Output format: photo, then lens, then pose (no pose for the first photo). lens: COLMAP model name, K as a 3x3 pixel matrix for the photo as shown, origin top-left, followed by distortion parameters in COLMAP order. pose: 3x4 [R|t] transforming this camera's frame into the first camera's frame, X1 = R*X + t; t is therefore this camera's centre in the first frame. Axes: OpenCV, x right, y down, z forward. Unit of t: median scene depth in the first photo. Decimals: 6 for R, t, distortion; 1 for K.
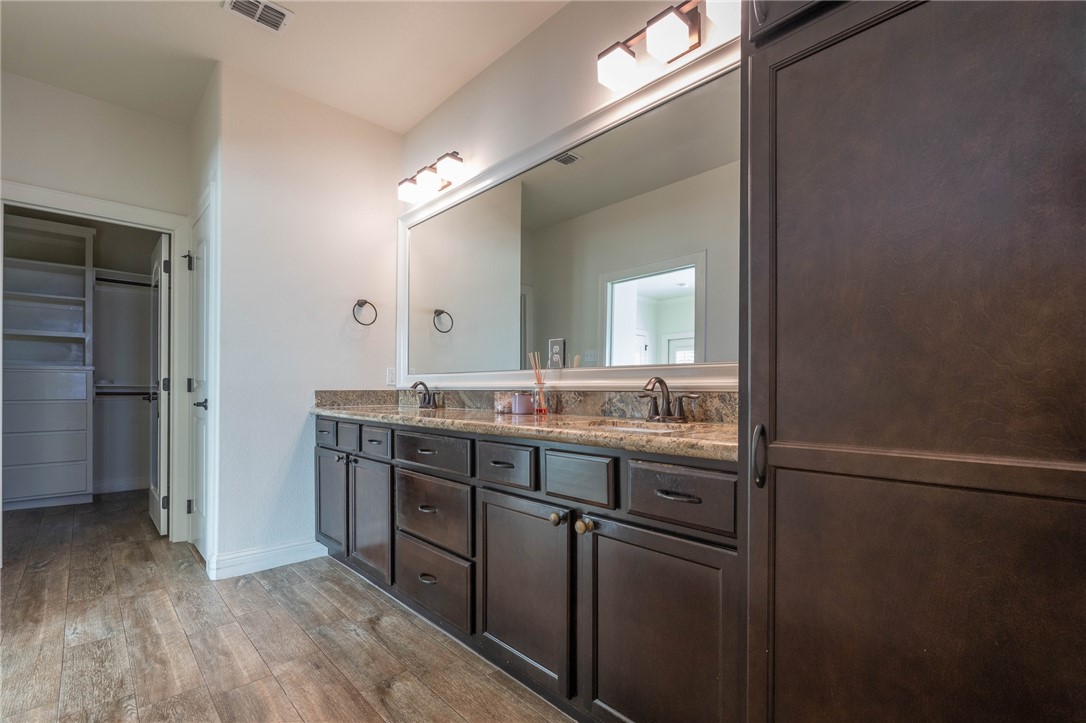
lens RADIAL K [[486.0, 0, 543.7], [0, 486.0, 390.5], [0, 0, 1]] dist [-0.002972, -0.000094]
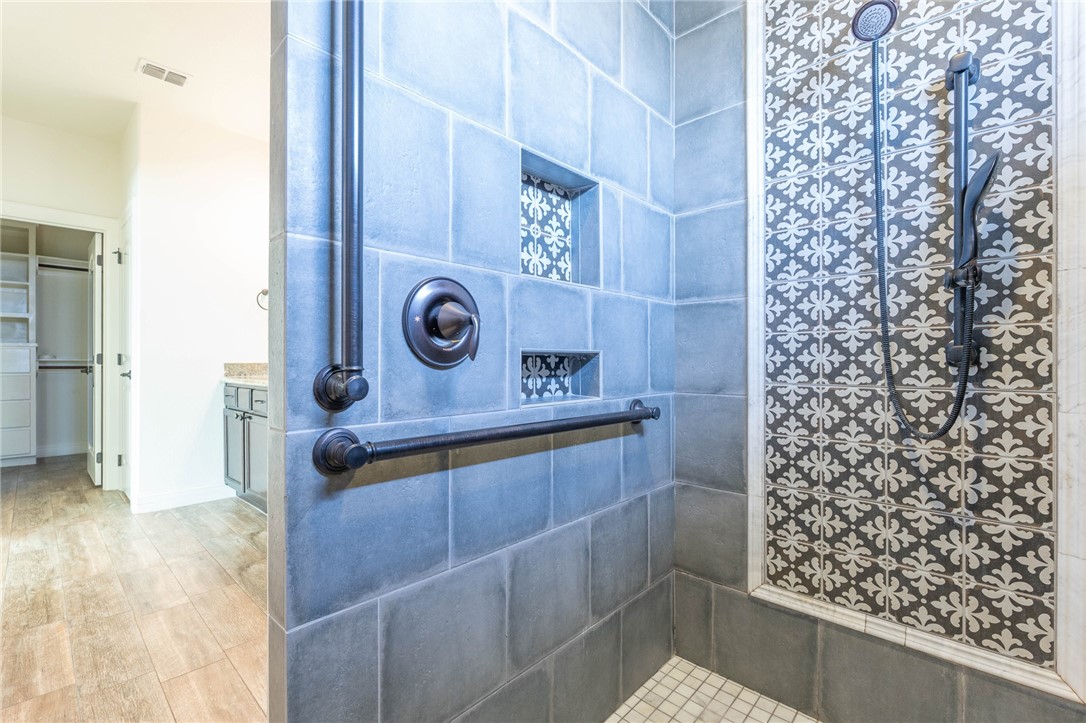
lens RADIAL K [[476.1, 0, 541.2], [0, 476.1, 363.5], [0, 0, 1]] dist [-0.003220, -0.000406]
pose [[0.998021, -0.004273, 0.062742, 0.270992], [0.004321, 0.999990, -0.000630, 0.005006], [-0.062739, 0.000900, 0.998030, -0.272152]]
